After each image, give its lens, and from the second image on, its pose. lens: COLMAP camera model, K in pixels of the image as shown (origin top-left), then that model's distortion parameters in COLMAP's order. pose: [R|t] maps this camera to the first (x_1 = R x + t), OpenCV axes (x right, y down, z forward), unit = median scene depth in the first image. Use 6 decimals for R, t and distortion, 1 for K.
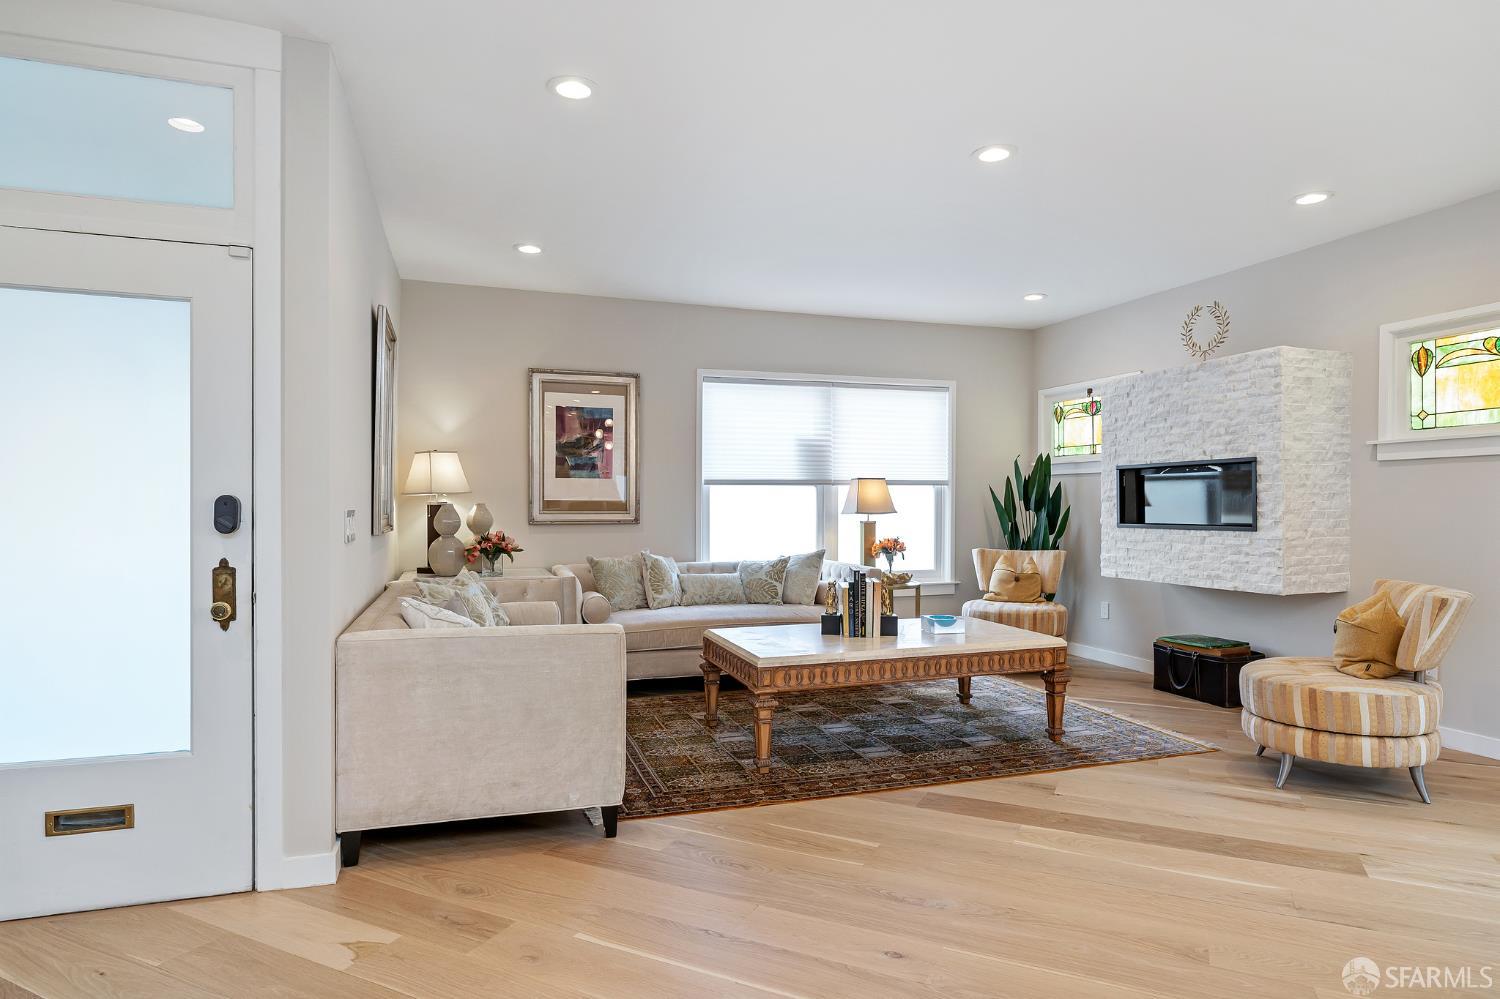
lens RADIAL K [[853.8, 0, 750.0], [0, 853.8, 499.5], [0, 0, 1]] dist [0.001851, -0.001406]
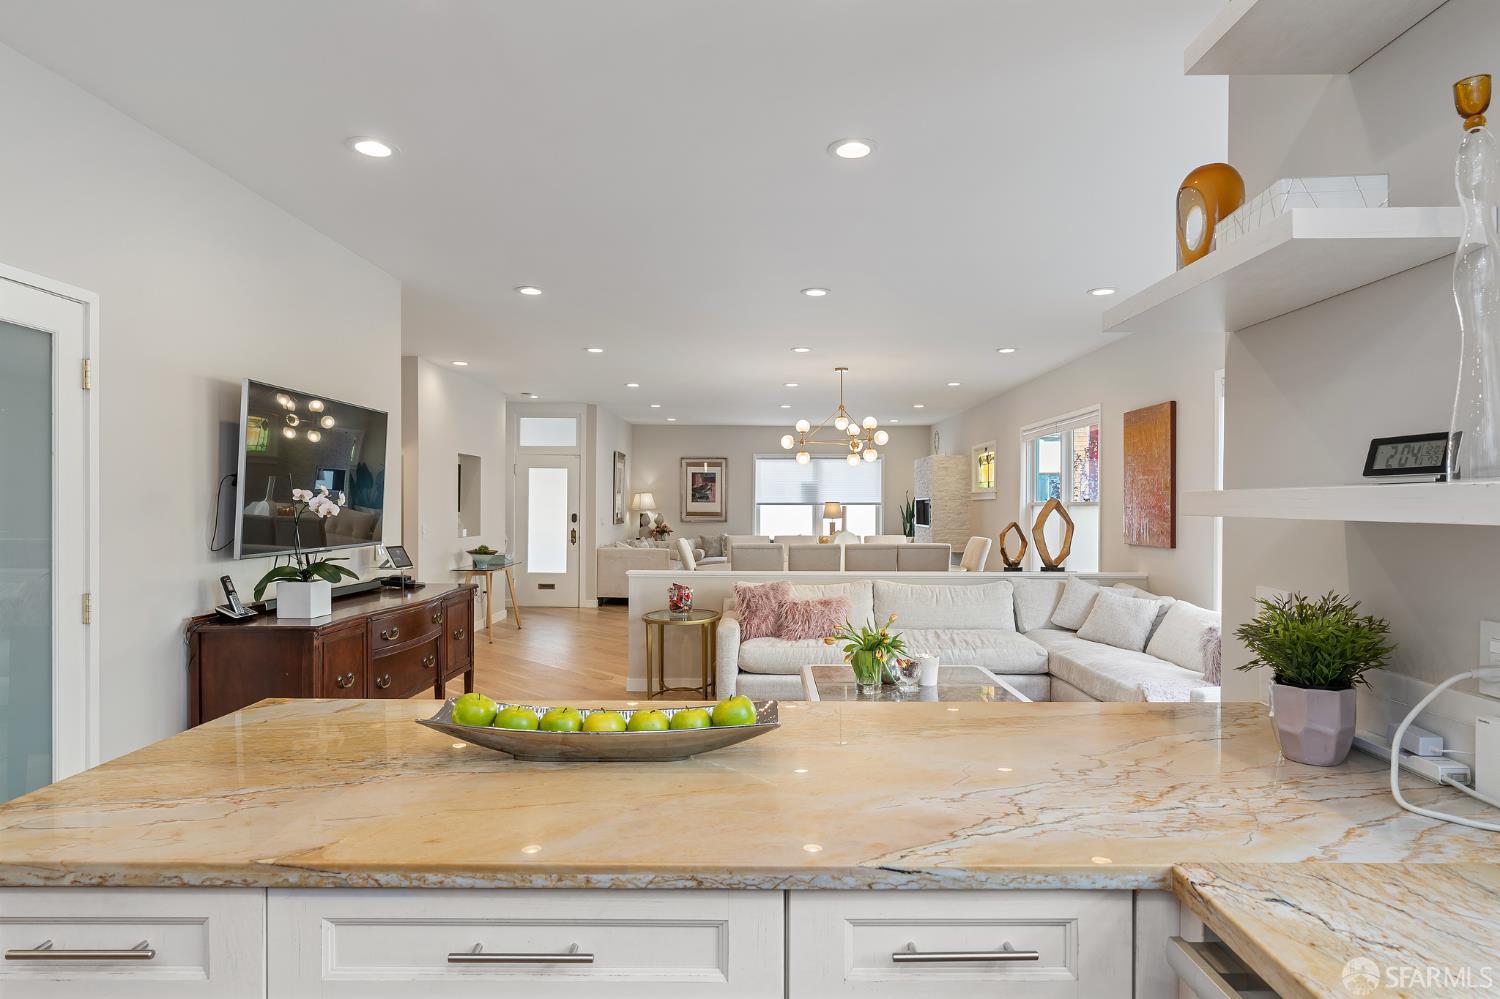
lens RADIAL K [[853.8, 0, 750.0], [0, 853.8, 499.5], [0, 0, 1]] dist [0.001851, -0.001406]
pose [[0.943914, 0.002445, -0.330183, 0.796213], [-0.002595, 0.999997, -0.000015, -0.037436], [0.330181, 0.000871, 0.943917, -1.340233]]
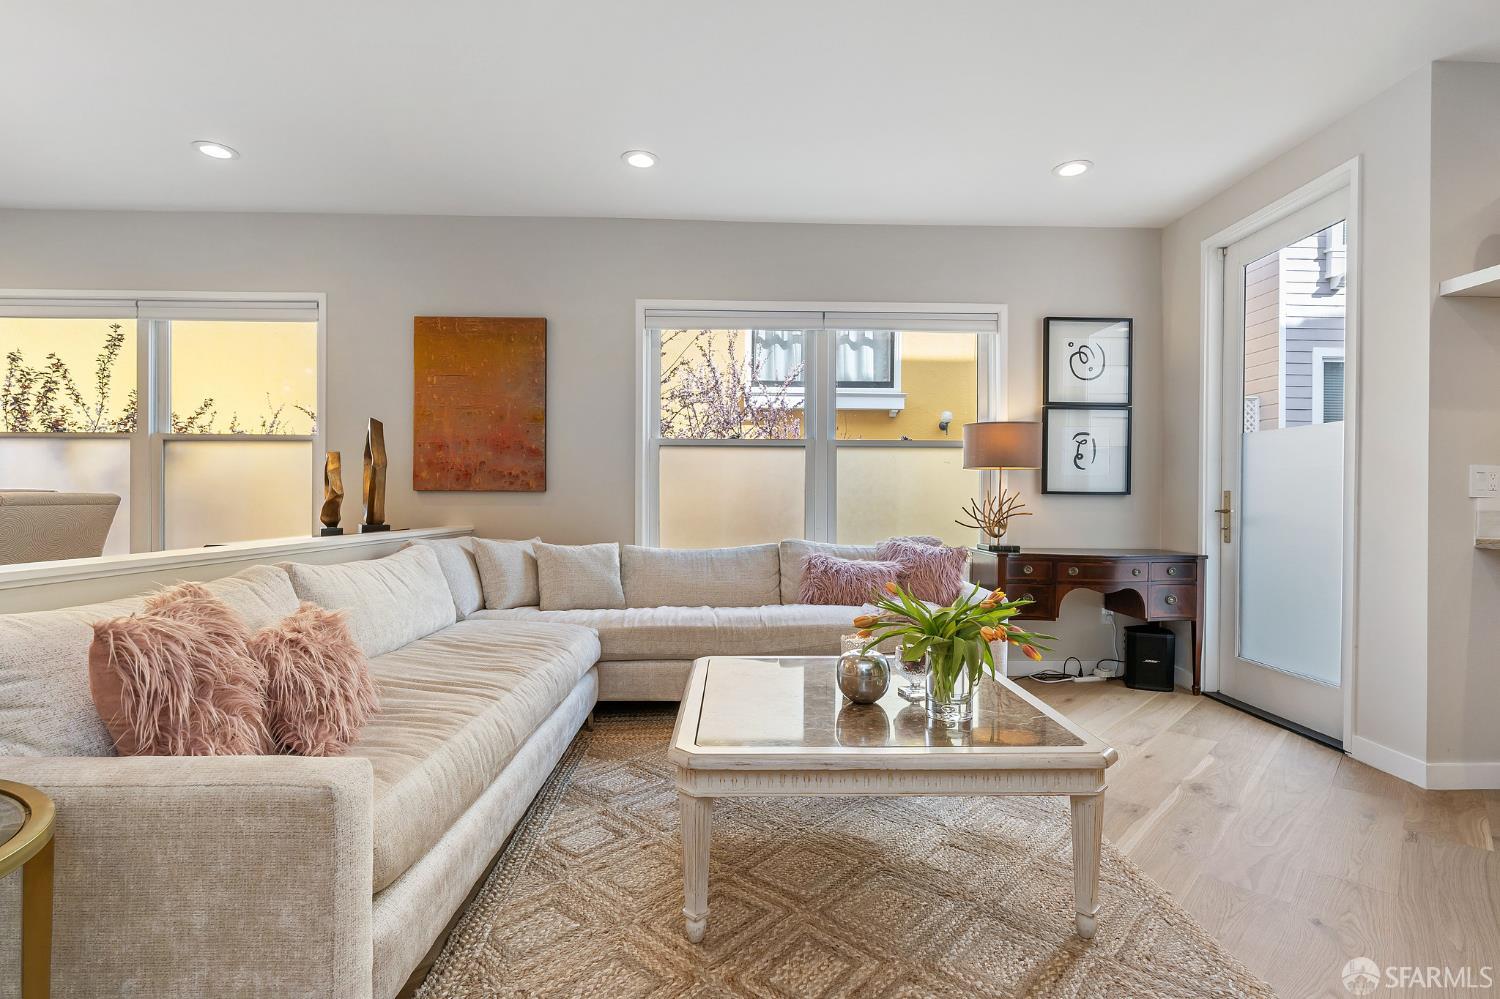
lens RADIAL K [[732.6, 0, 750.0], [0, 732.6, 499.5], [0, 0, 1]] dist [-0.004720, 0.000536]
pose [[0.303104, 0.002540, 0.952954, 0.255793], [-0.015287, 0.999881, 0.002197, 0.027262], [-0.952835, -0.015234, 0.303106, -0.594770]]
